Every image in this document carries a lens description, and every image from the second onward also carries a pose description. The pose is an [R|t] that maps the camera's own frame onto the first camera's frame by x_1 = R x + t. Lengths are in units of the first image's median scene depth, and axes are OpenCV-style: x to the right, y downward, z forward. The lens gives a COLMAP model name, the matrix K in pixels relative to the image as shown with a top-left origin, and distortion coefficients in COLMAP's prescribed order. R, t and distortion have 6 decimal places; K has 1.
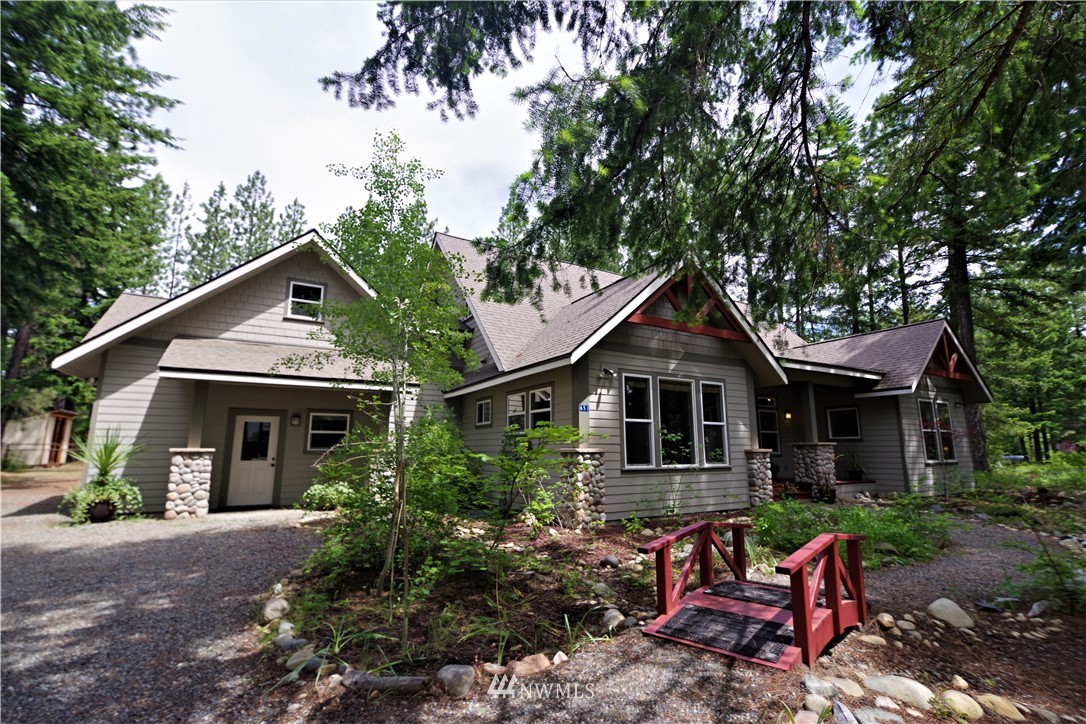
lens RADIAL K [[470.1, 0, 543.0], [0, 470.1, 362.0], [0, 0, 1]] dist [0.000964, 0.000104]
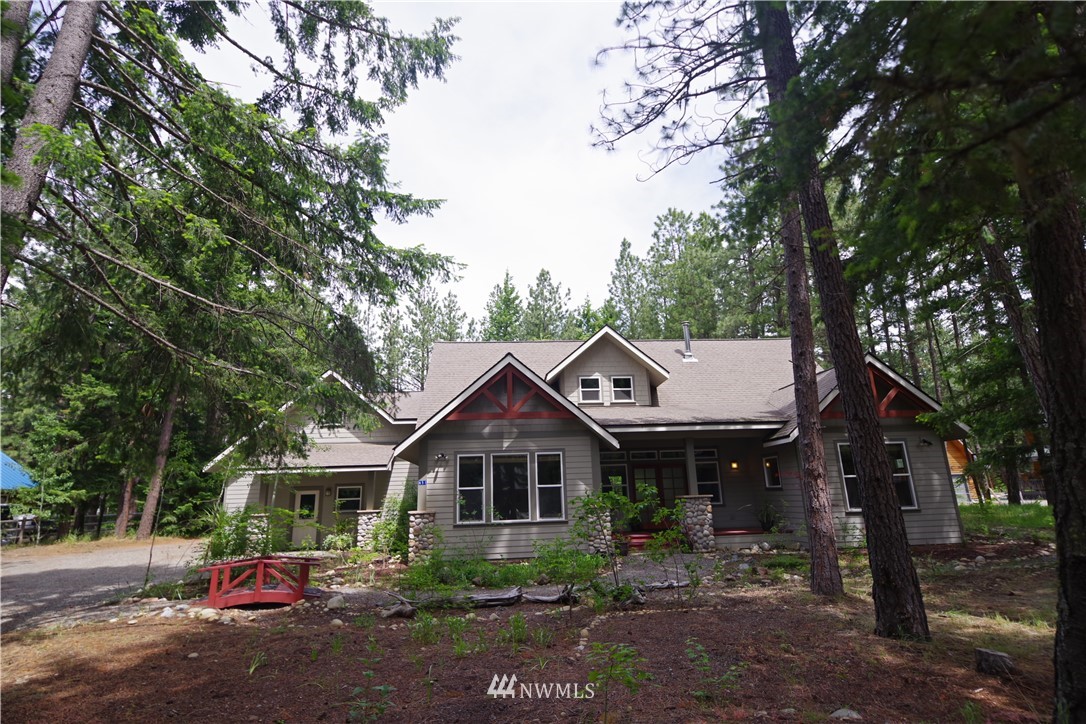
lens RADIAL K [[495.5, 0, 543.0], [0, 495.5, 362.0], [0, 0, 1]] dist [-0.001460, -0.000112]
pose [[0.902283, -0.141171, -0.407377, 0.946295], [0.109291, 0.988903, -0.100627, -0.067018], [0.417062, 0.046272, 0.907700, -0.233907]]
